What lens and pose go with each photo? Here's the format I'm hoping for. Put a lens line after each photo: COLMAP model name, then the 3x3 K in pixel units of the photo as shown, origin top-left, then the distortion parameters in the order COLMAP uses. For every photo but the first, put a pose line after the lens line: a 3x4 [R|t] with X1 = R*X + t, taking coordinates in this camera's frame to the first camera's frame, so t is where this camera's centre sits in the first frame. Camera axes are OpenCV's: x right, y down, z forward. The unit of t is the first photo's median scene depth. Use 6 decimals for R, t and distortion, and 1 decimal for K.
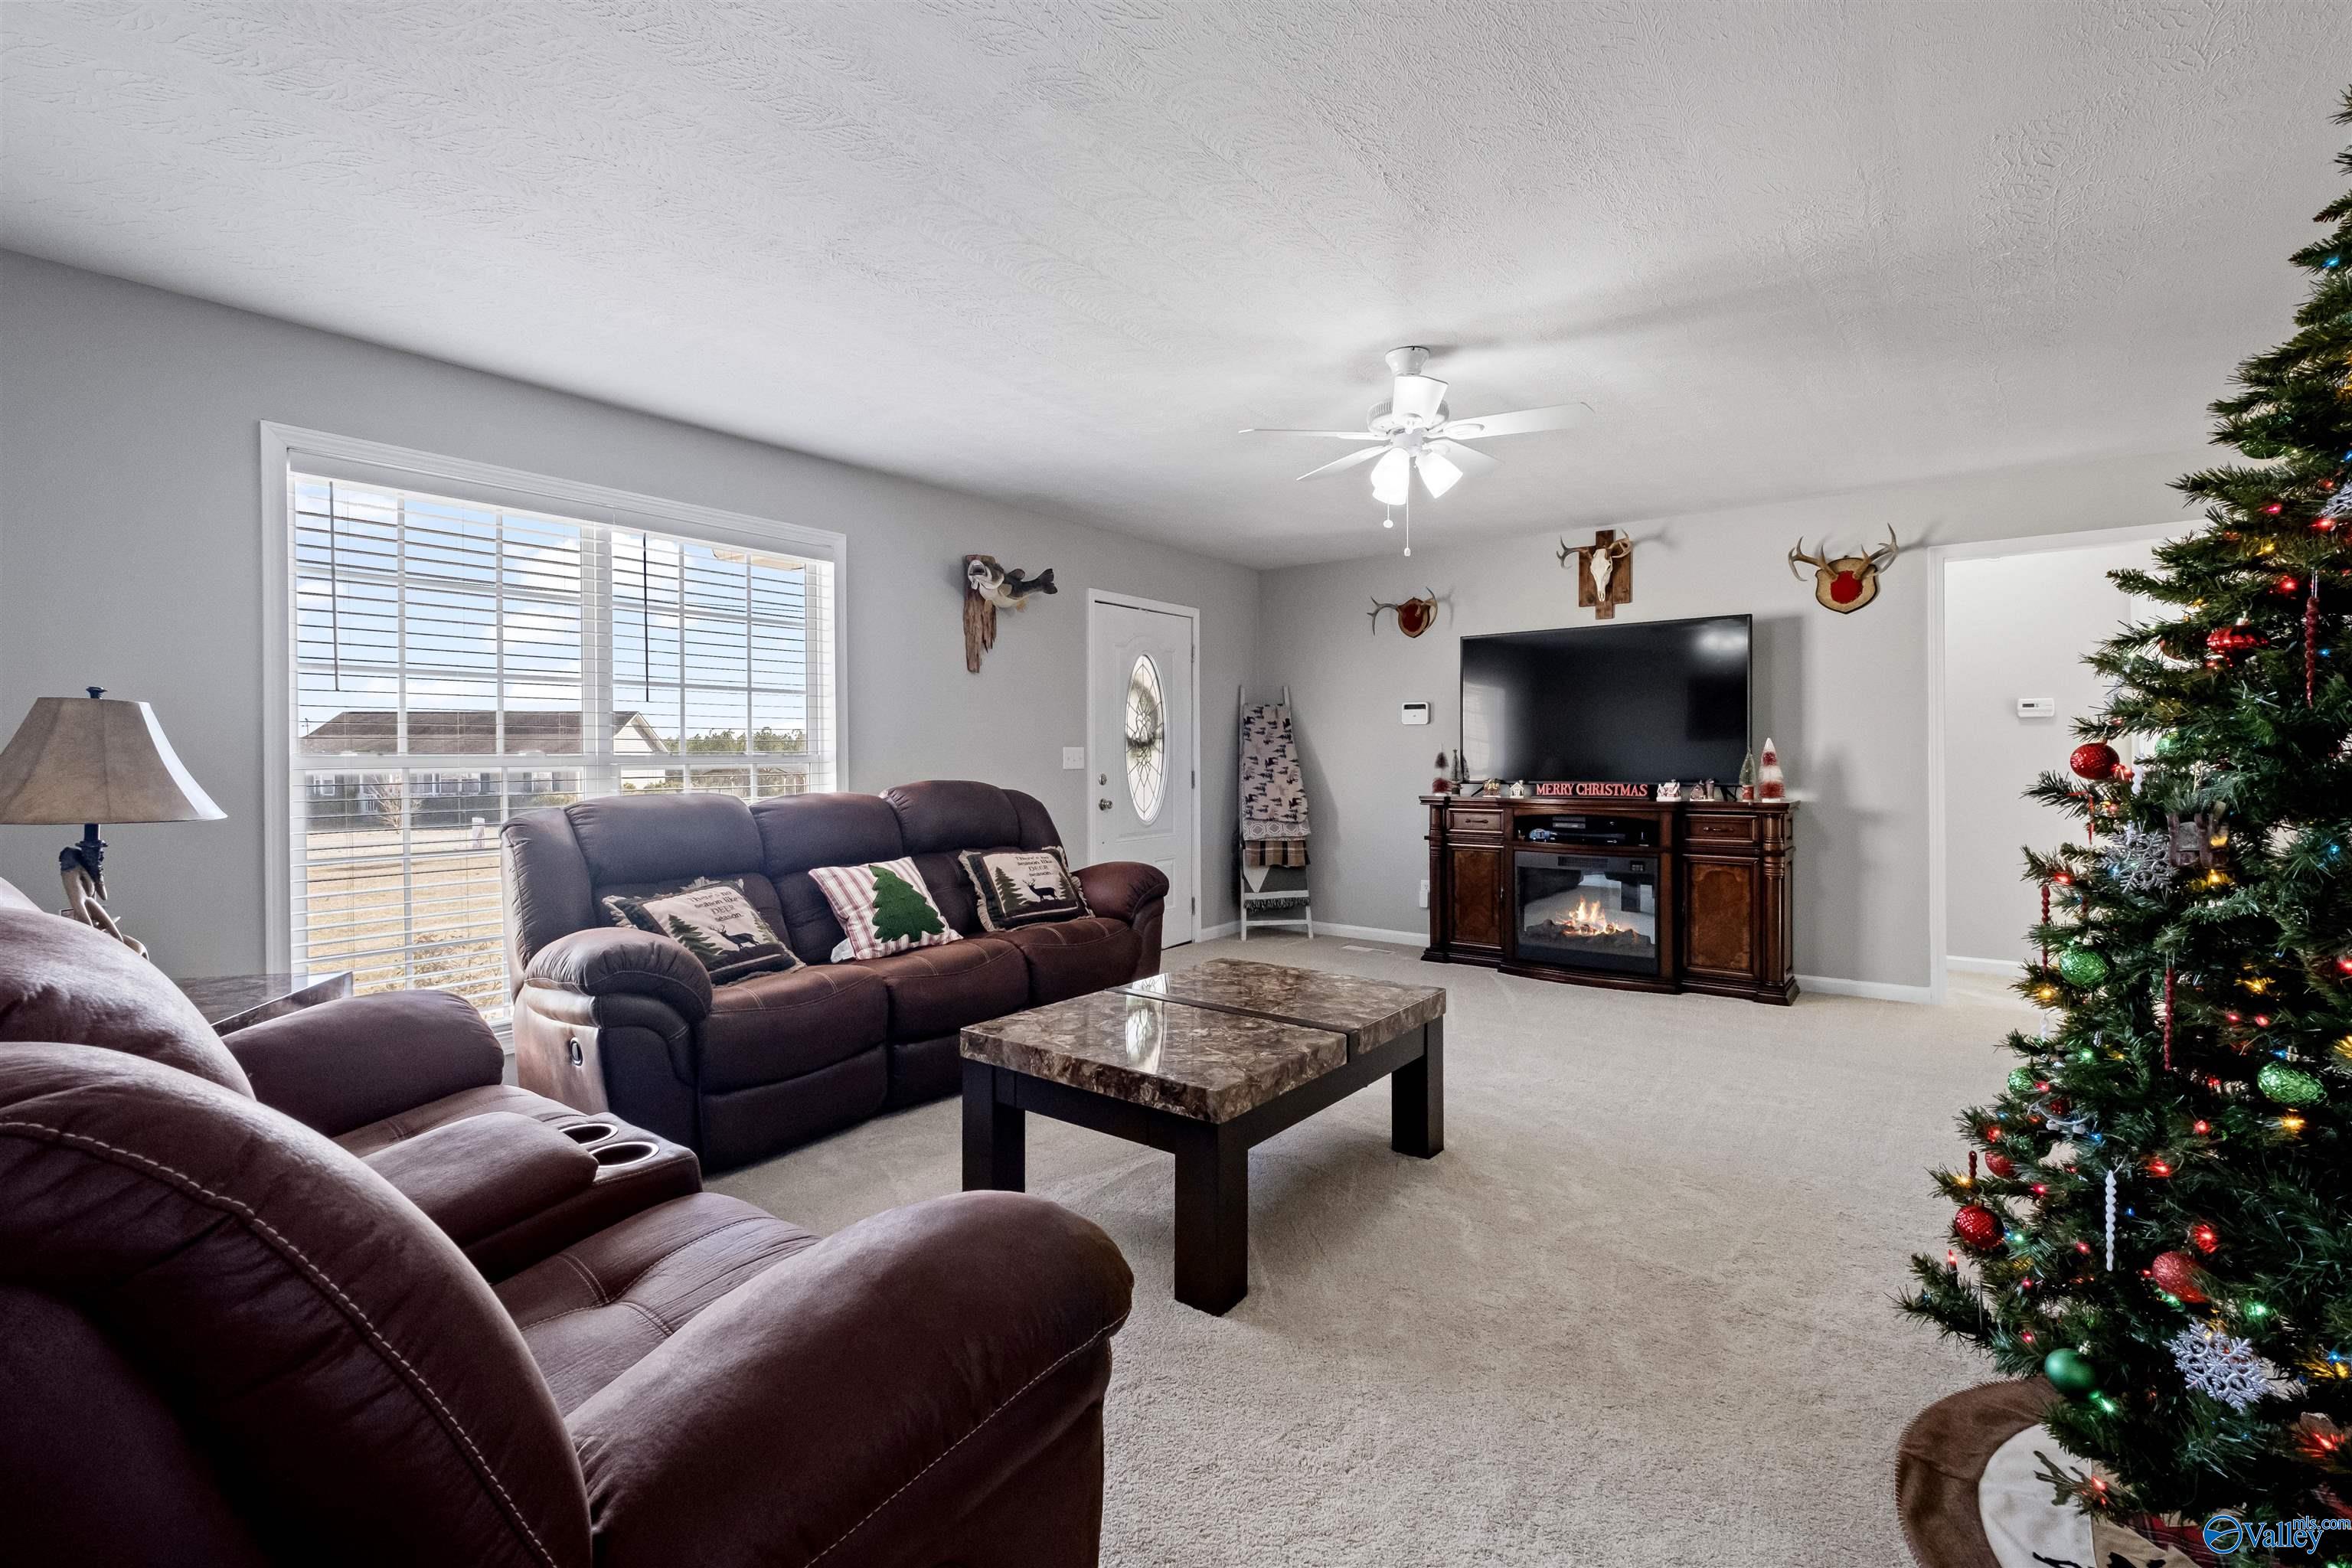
lens RADIAL K [[1039.2, 0, 1180.2], [0, 1039.2, 746.0], [0, 0, 1]] dist [0.008692, -0.007585]
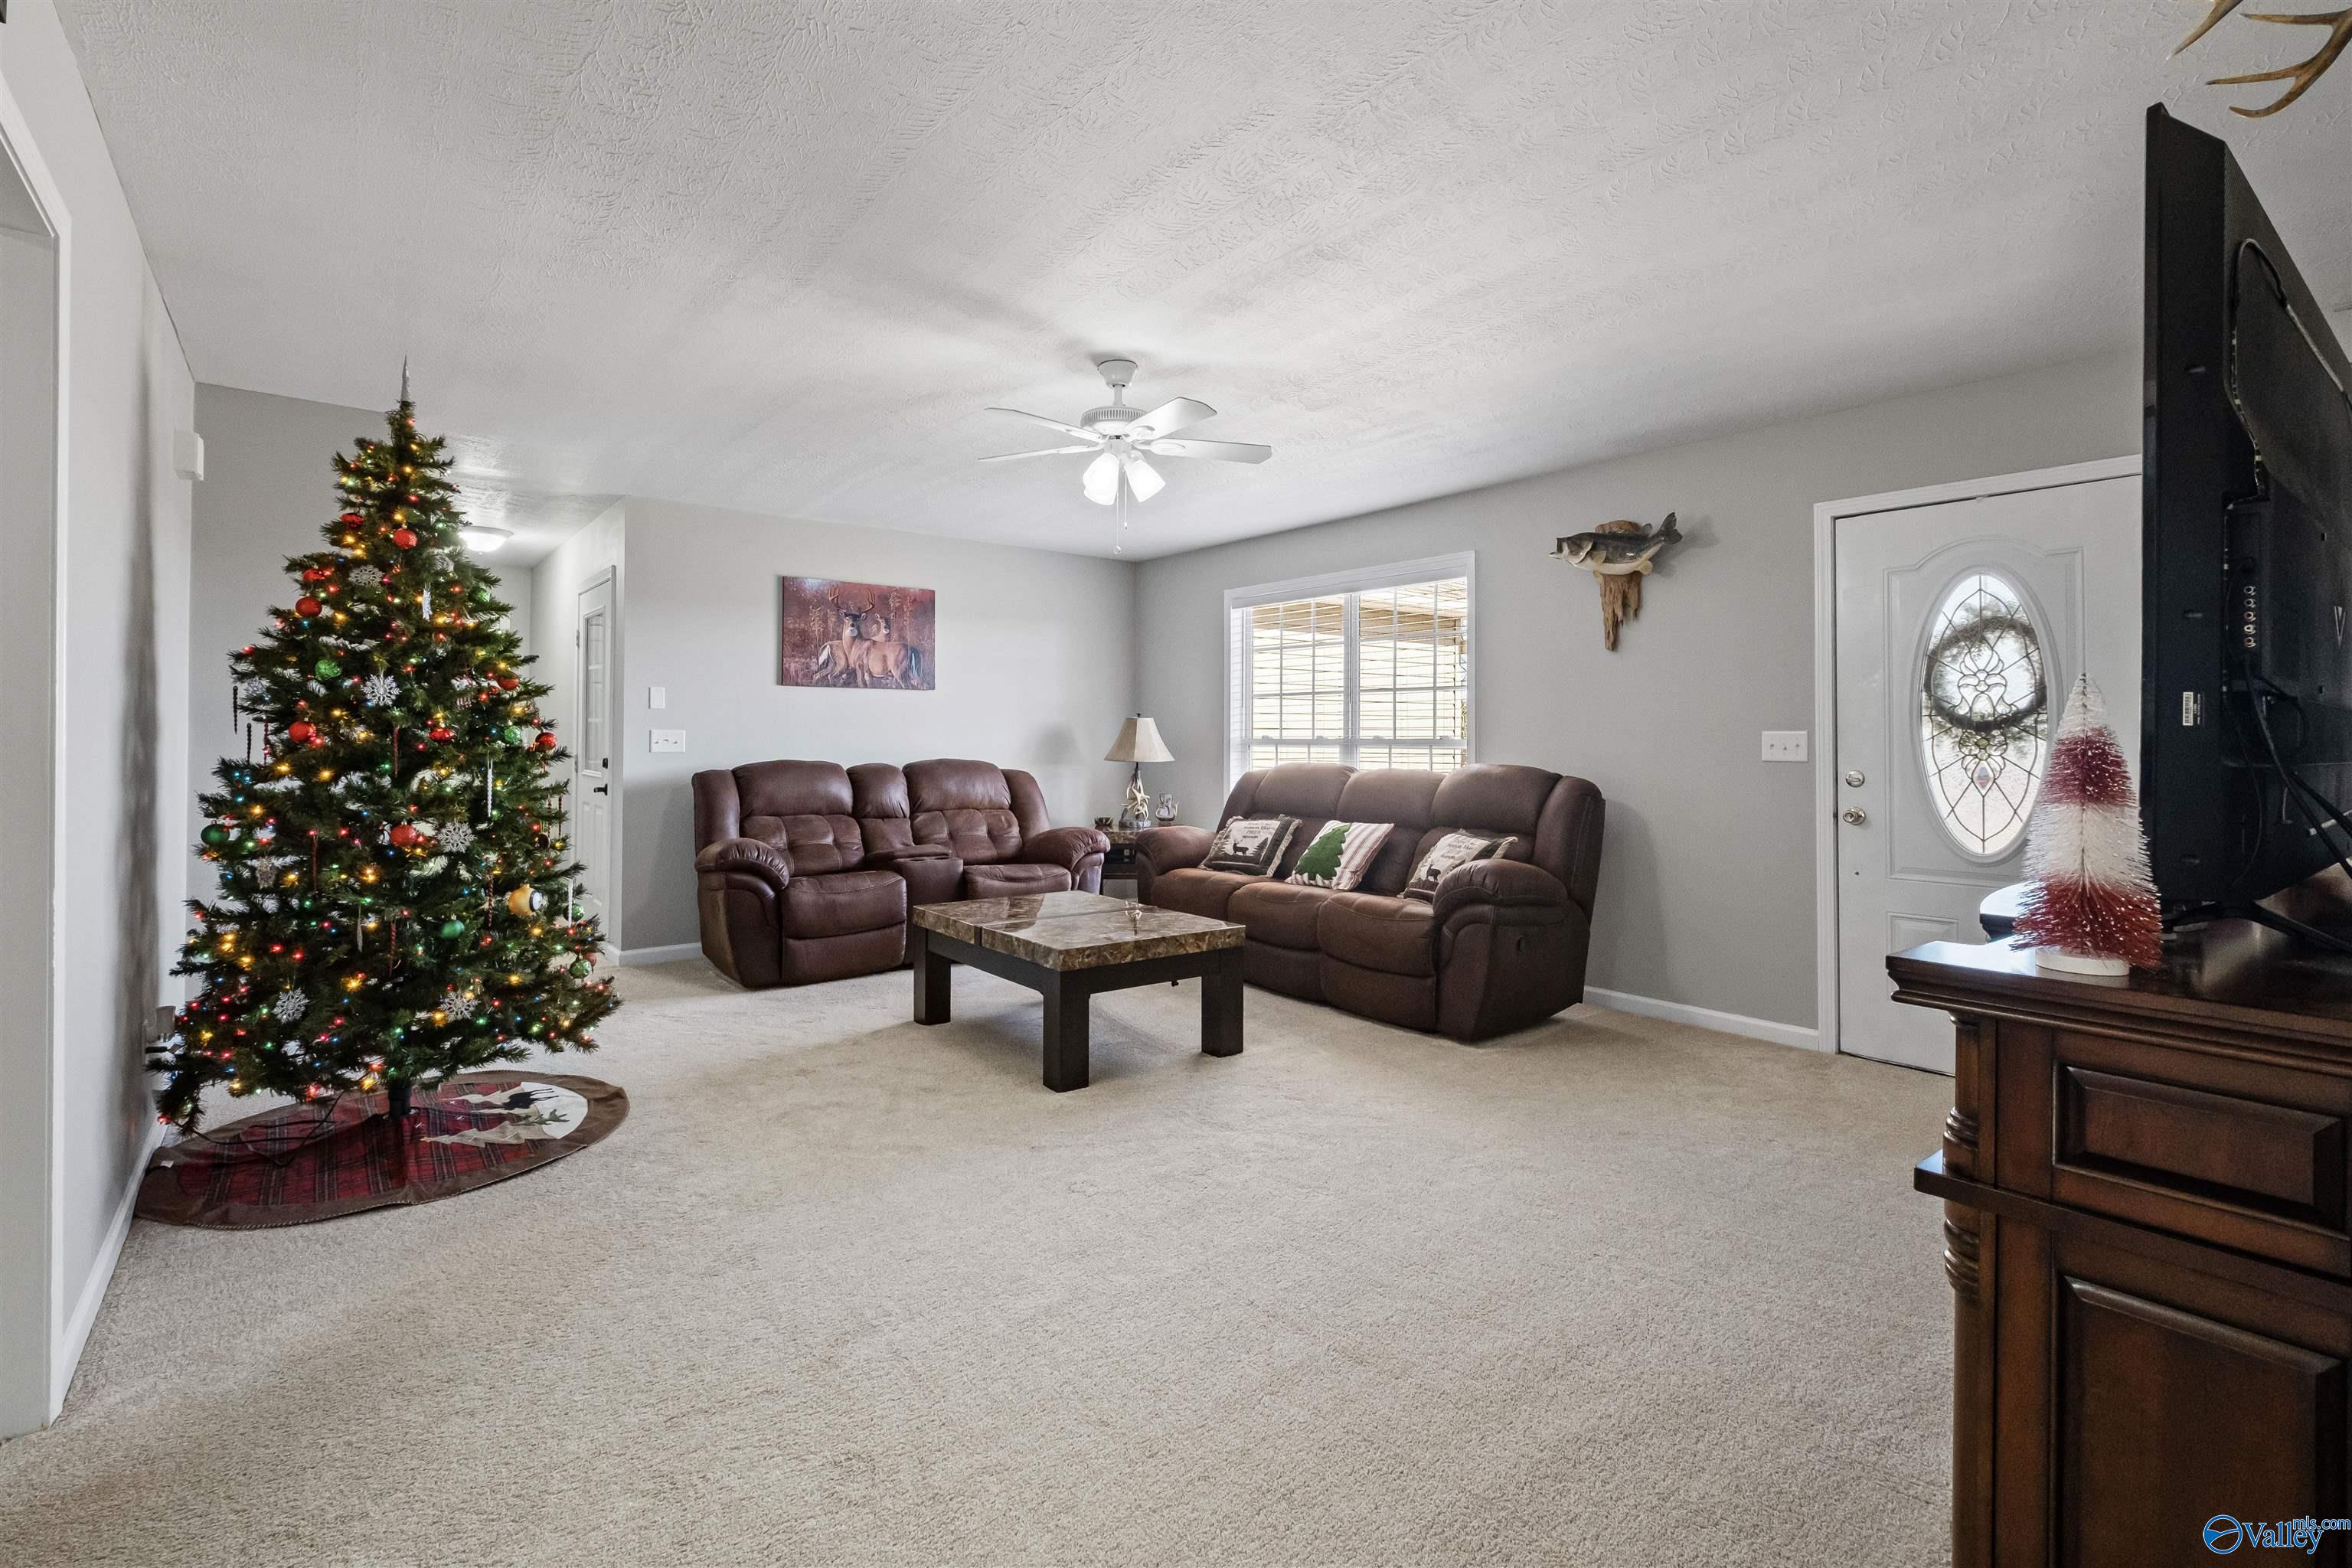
lens RADIAL K [[1070.1, 0, 1161.0], [0, 1070.1, 762.1], [0, 0, 1]] dist [0.022253, -0.009814]
pose [[-0.244885, 0.032200, -0.969017, 0.958329], [0.009717, 0.999480, 0.030757, -0.005770], [0.969504, -0.001884, -0.245070, 0.979931]]
